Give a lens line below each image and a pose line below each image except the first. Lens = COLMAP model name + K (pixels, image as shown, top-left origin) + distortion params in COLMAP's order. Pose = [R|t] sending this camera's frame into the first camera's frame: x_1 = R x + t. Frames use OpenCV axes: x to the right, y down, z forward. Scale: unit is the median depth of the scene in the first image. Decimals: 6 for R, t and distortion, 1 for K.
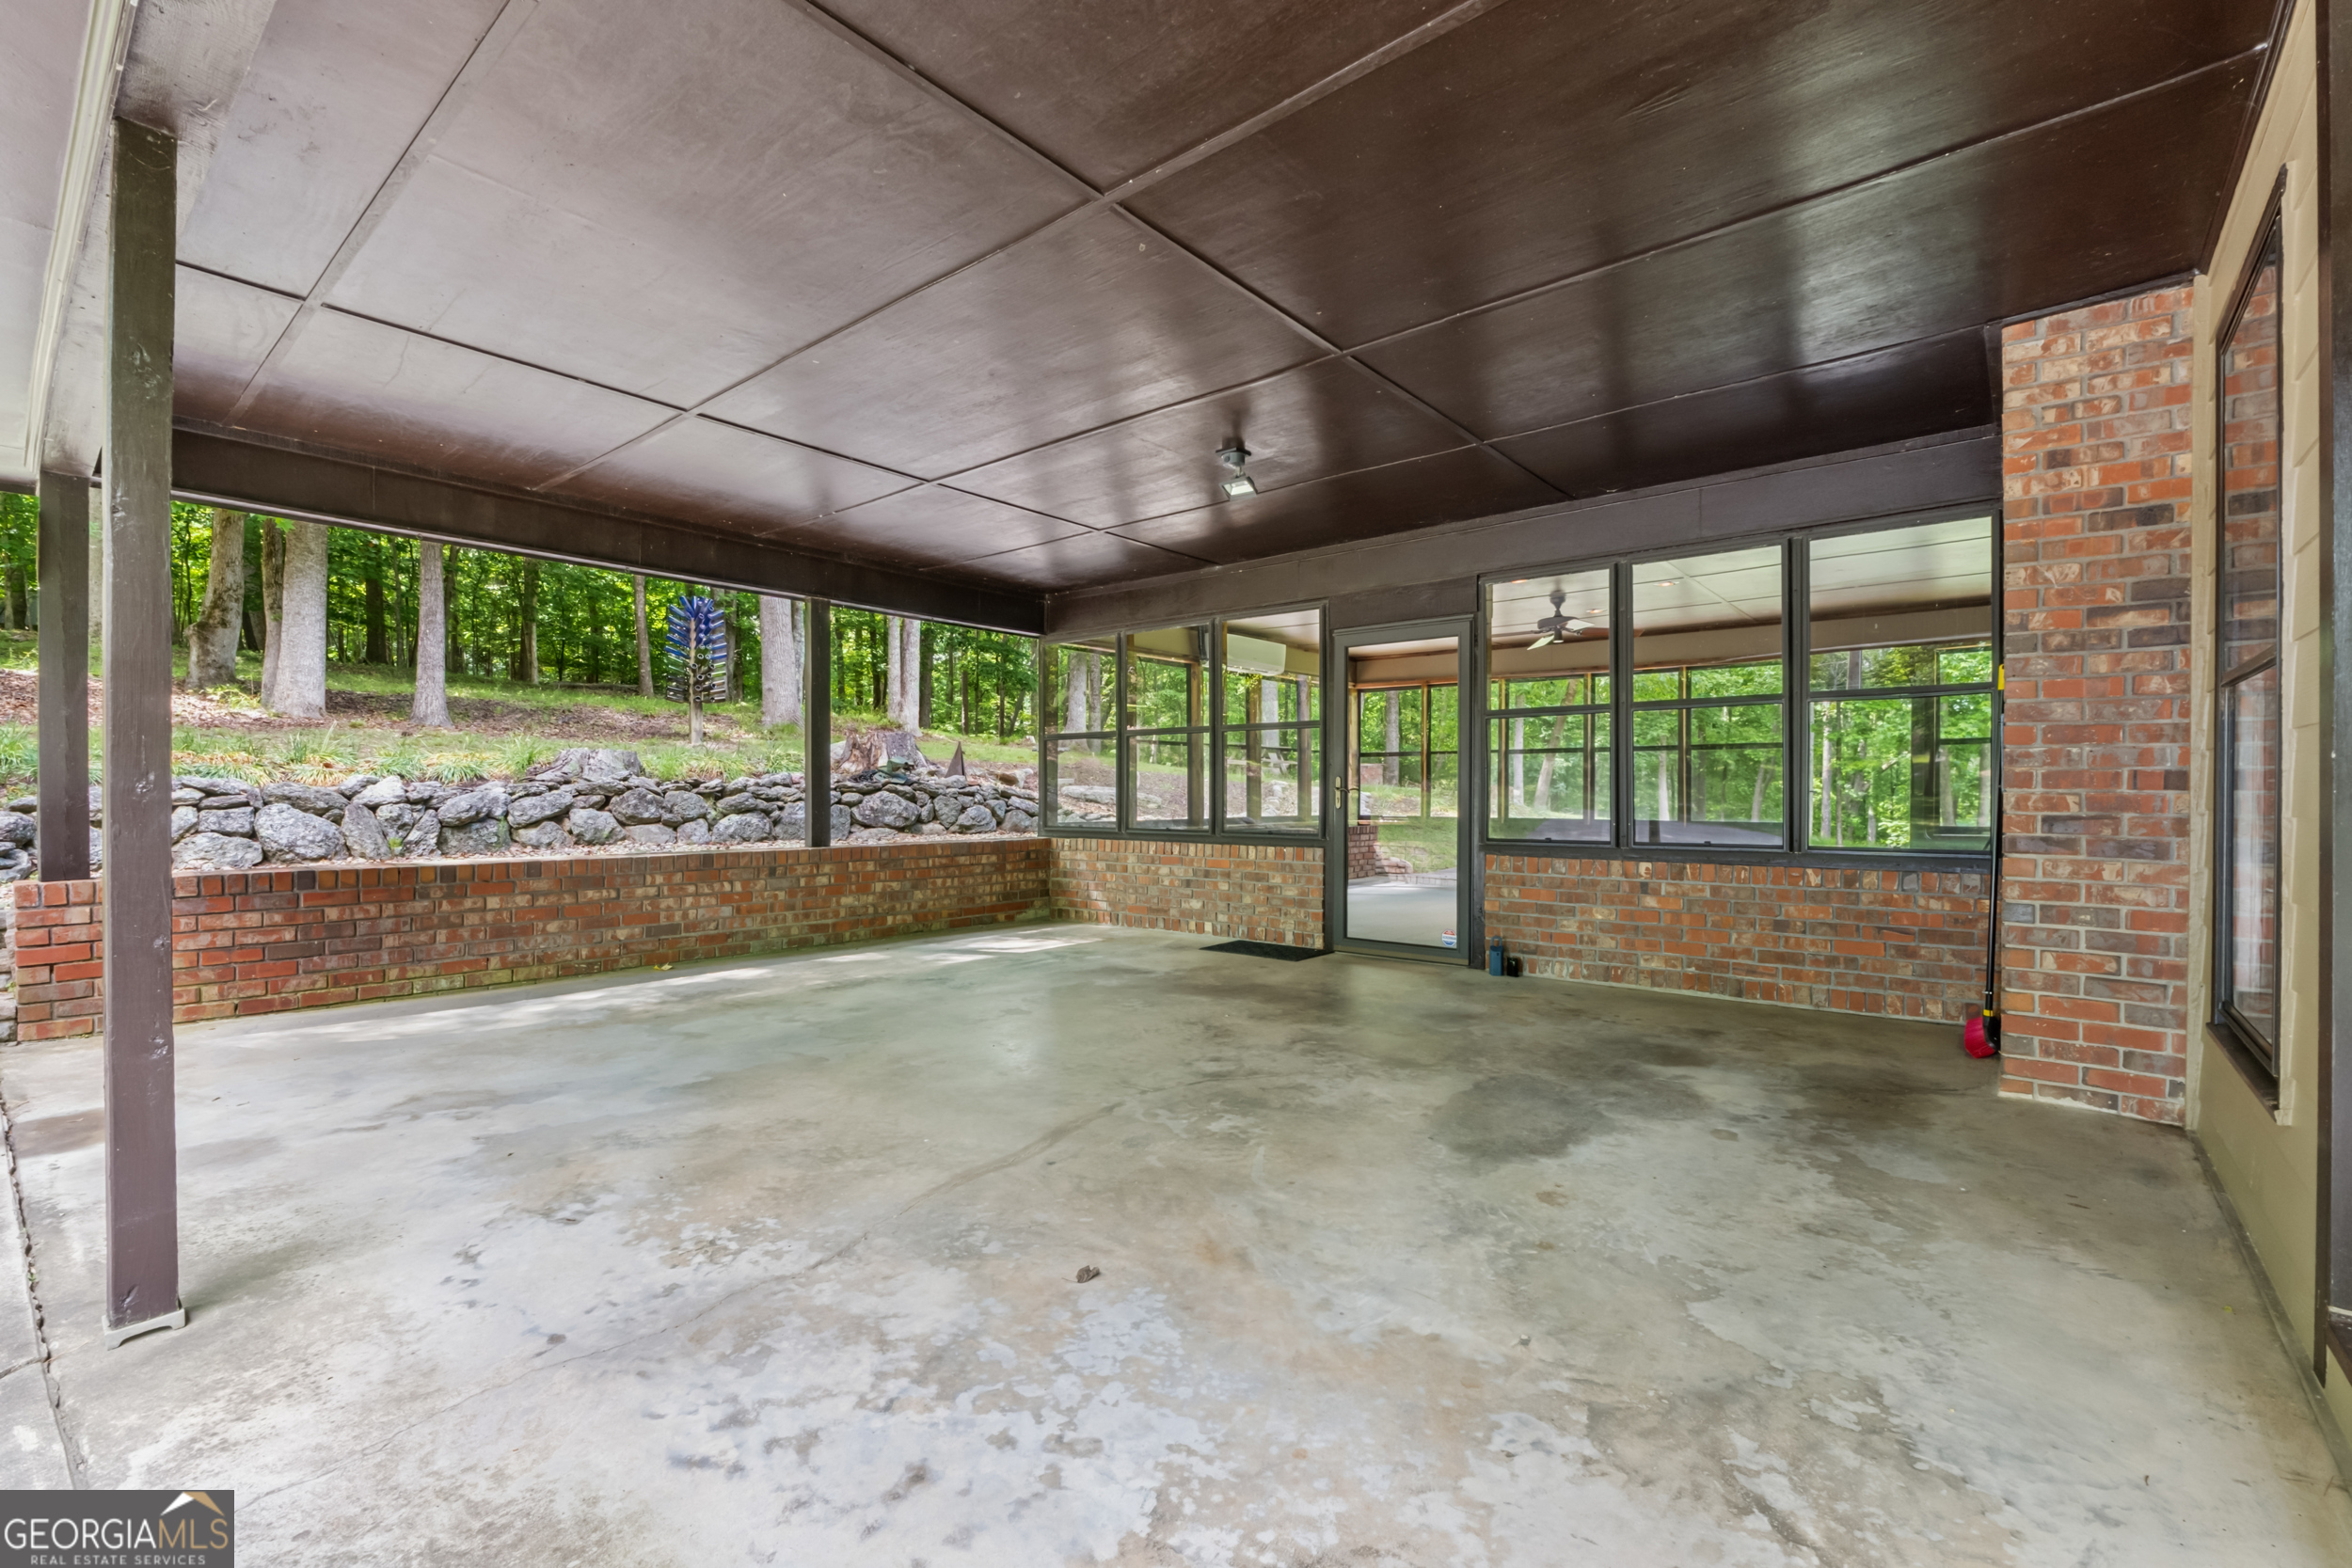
lens RADIAL K [[989.2, 0, 1181.3], [0, 989.2, 789.9], [0, 0, 1]] dist [-0.007358, 0.000272]
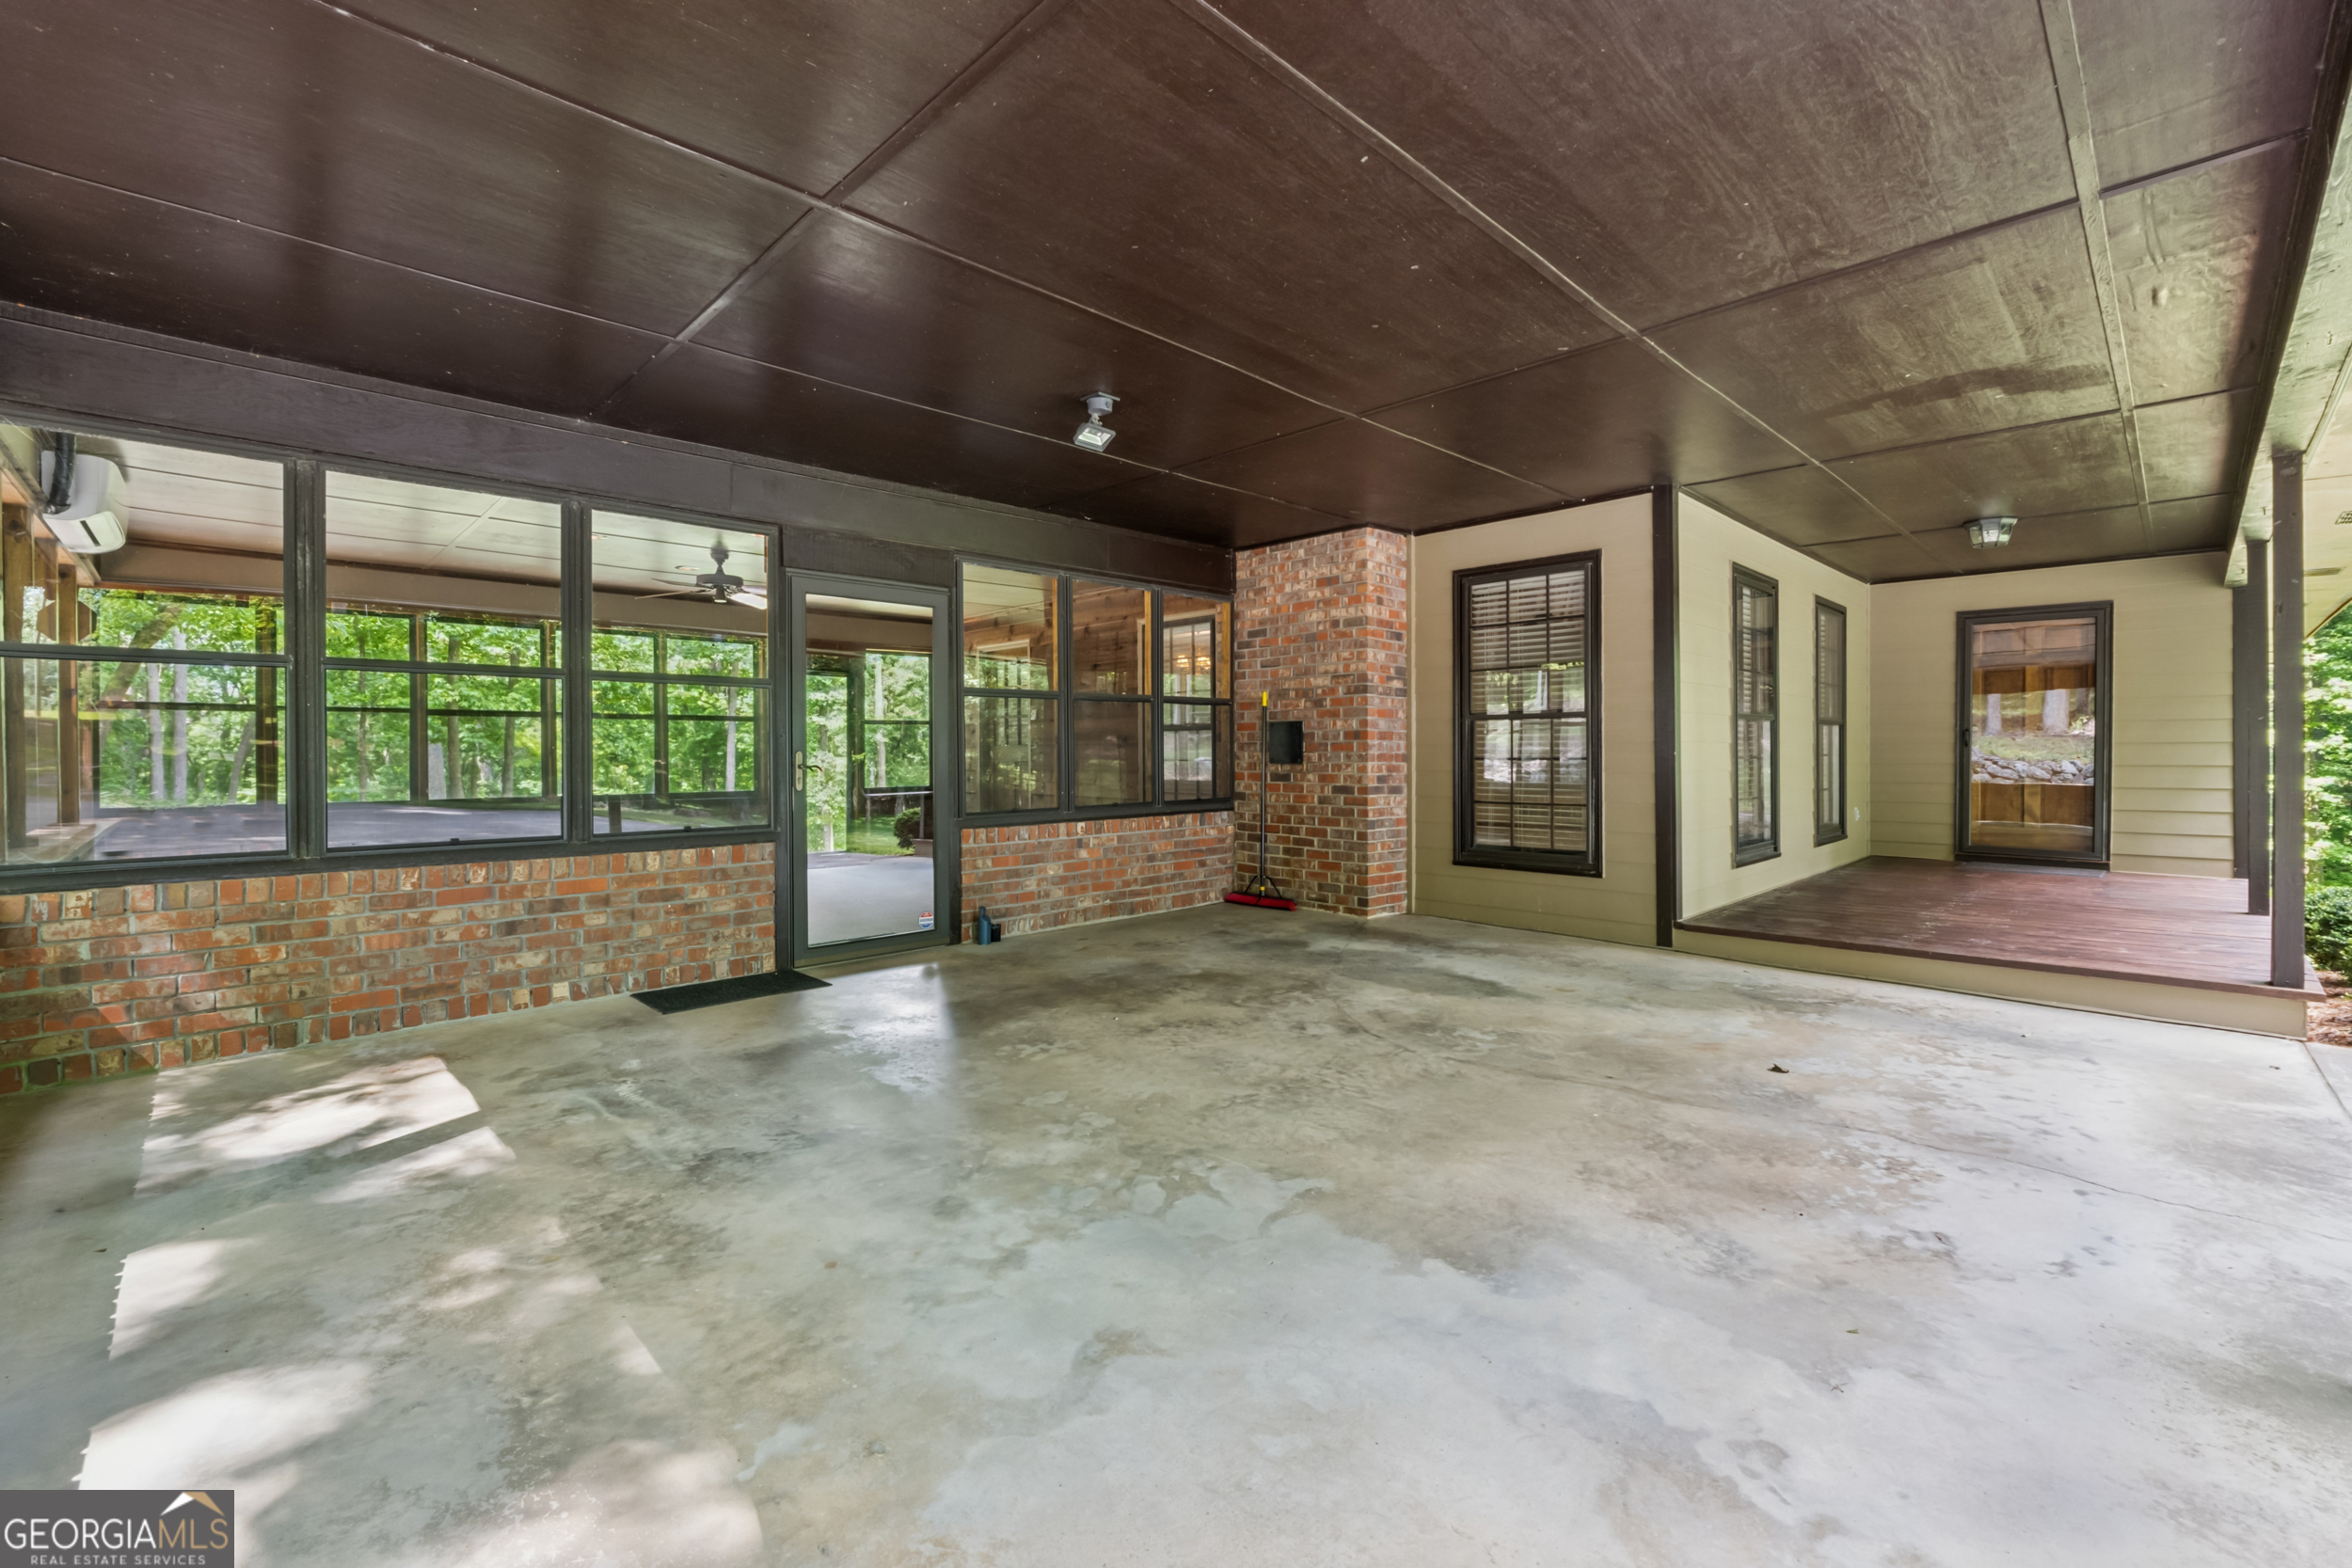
lens RADIAL K [[989.2, 0, 1178.5], [0, 989.2, 768.9], [0, 0, 1]] dist [-0.007358, 0.000272]
pose [[0.112523, -0.017961, 0.993487, -0.821961], [0.002376, 0.999839, 0.017807, -0.017361], [-0.993646, 0.000357, 0.112547, 0.814197]]
